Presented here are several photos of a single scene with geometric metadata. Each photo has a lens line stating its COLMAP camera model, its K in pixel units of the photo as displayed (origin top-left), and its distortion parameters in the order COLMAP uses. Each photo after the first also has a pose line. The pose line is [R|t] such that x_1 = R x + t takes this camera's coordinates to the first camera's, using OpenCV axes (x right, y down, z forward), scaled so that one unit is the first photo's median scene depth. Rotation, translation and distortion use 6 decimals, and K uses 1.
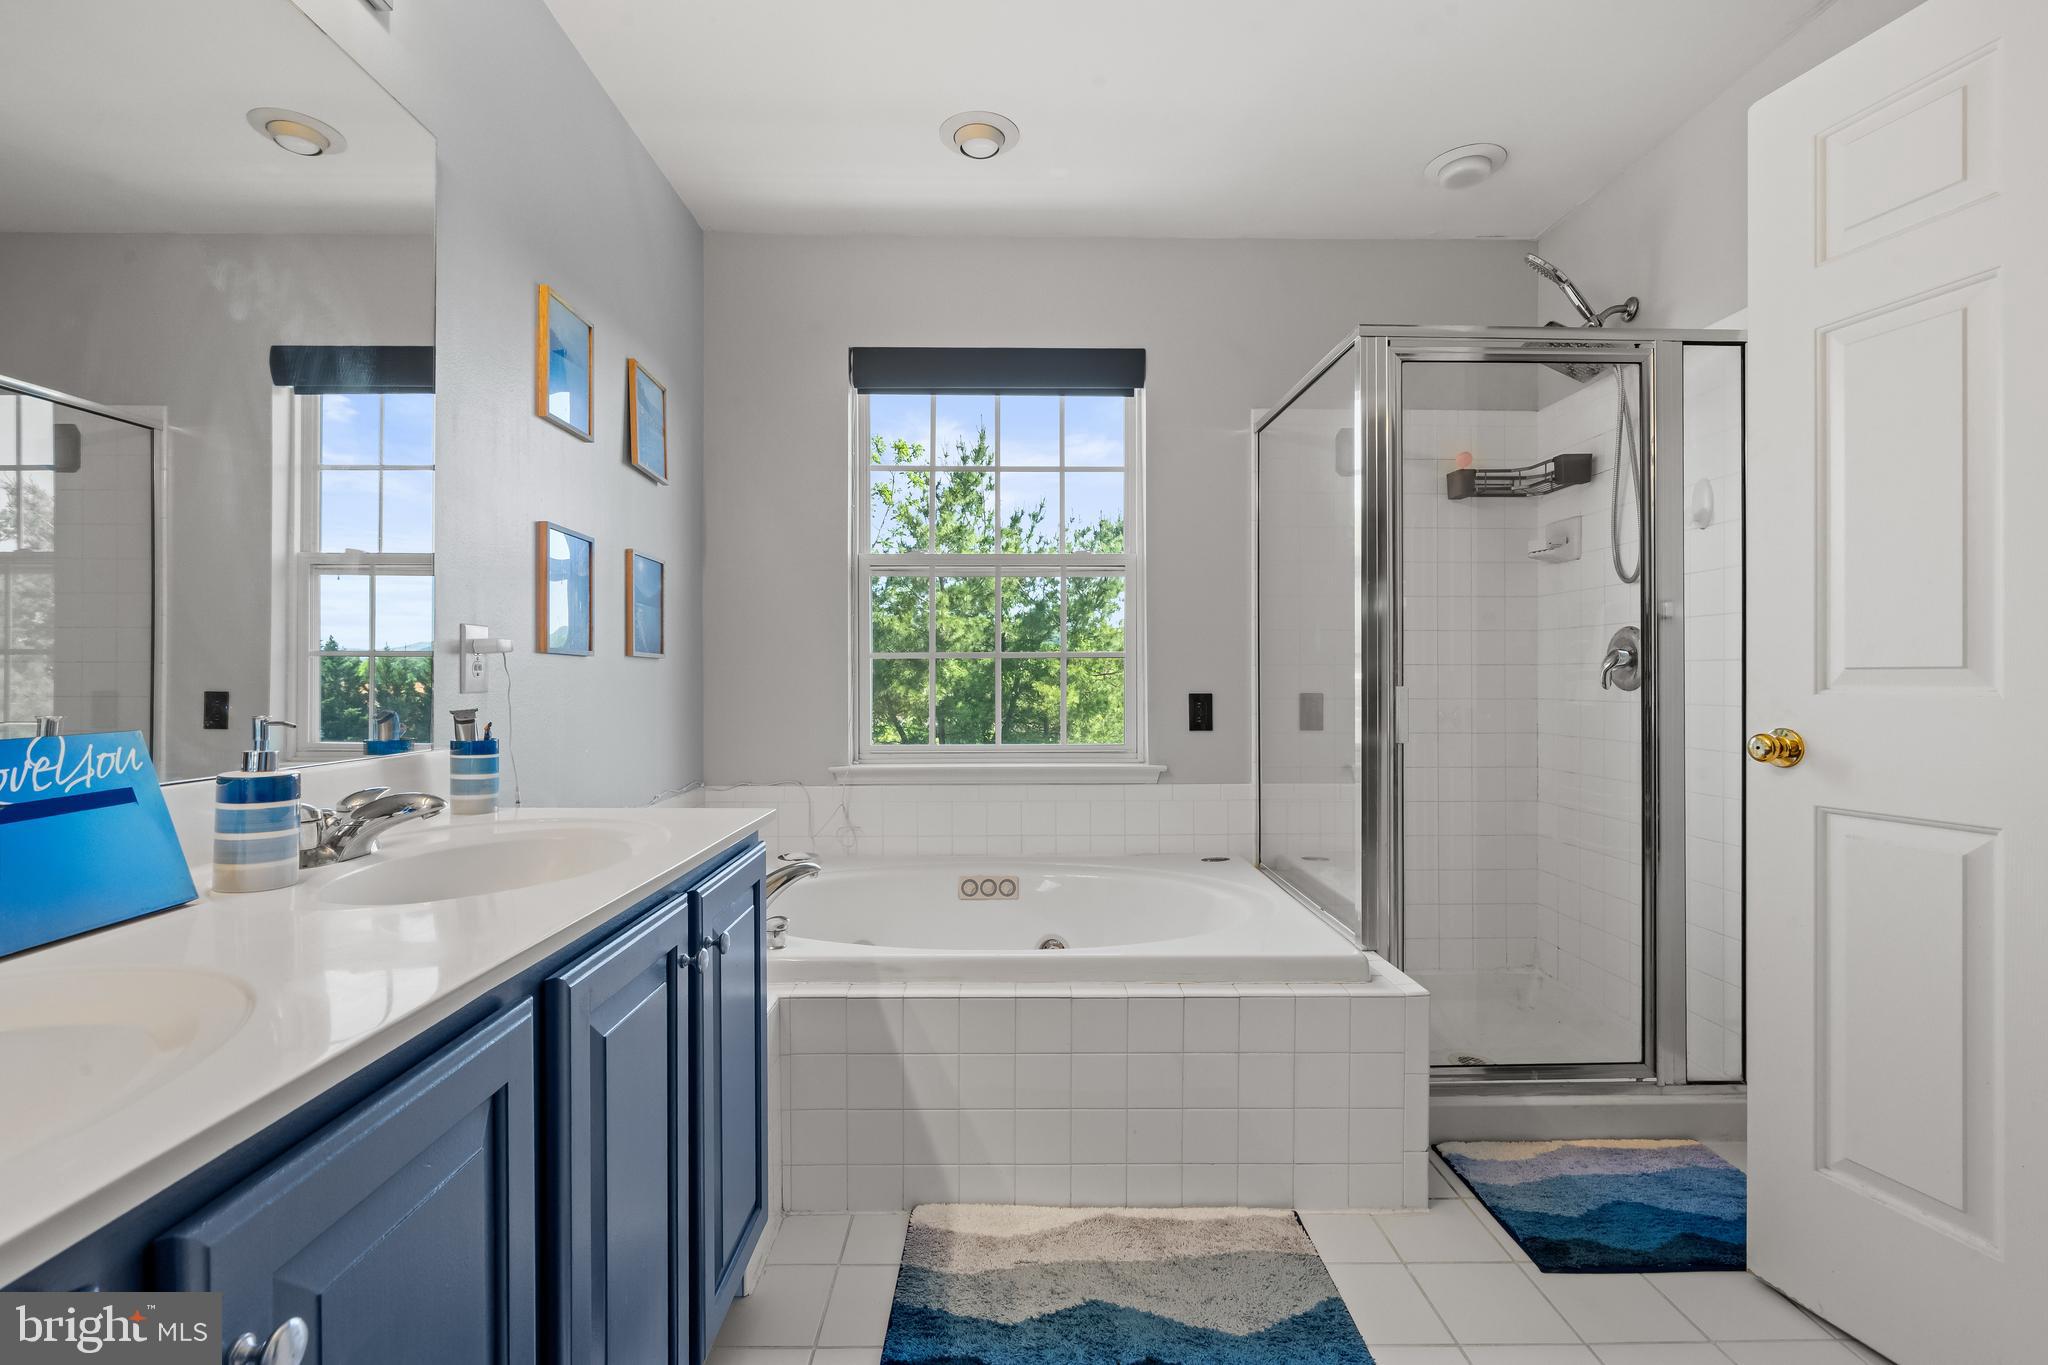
lens RADIAL K [[928.9, 0, 1029.7], [0, 928.9, 673.2], [0, 0, 1]] dist [-0.010202, 0.002736]
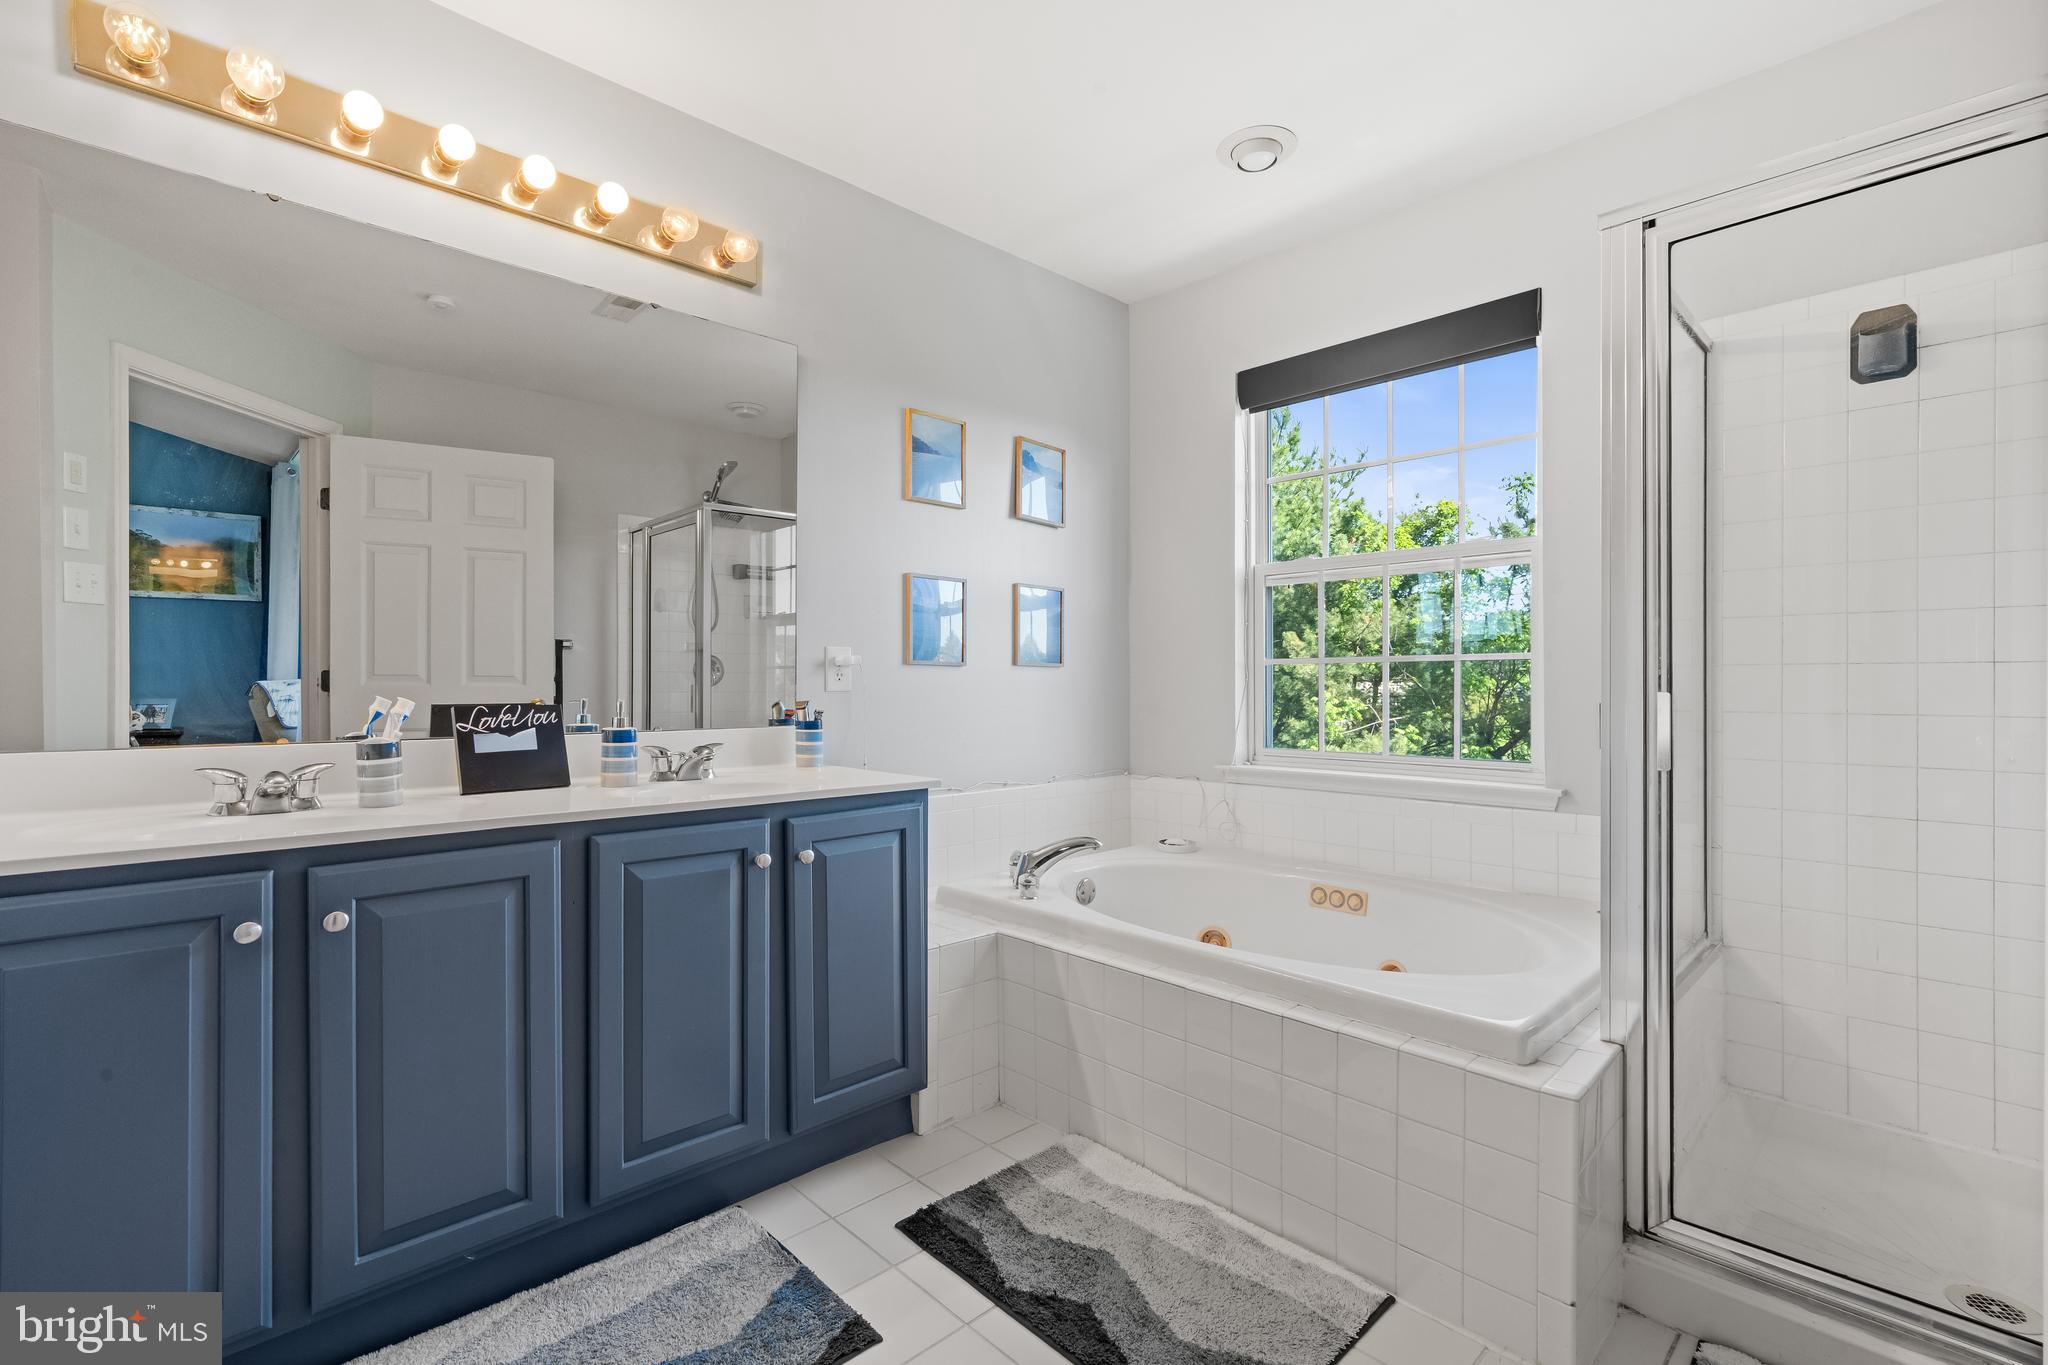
lens RADIAL K [[928.9, 0, 1042.2], [0, 928.9, 683.9], [0, 0, 1]] dist [-0.010202, 0.002736]
pose [[0.685719, 0.001465, -0.727865, 0.696679], [0.000711, 0.999996, 0.002683, 0.005068], [0.727866, -0.002358, 0.685715, 0.170335]]
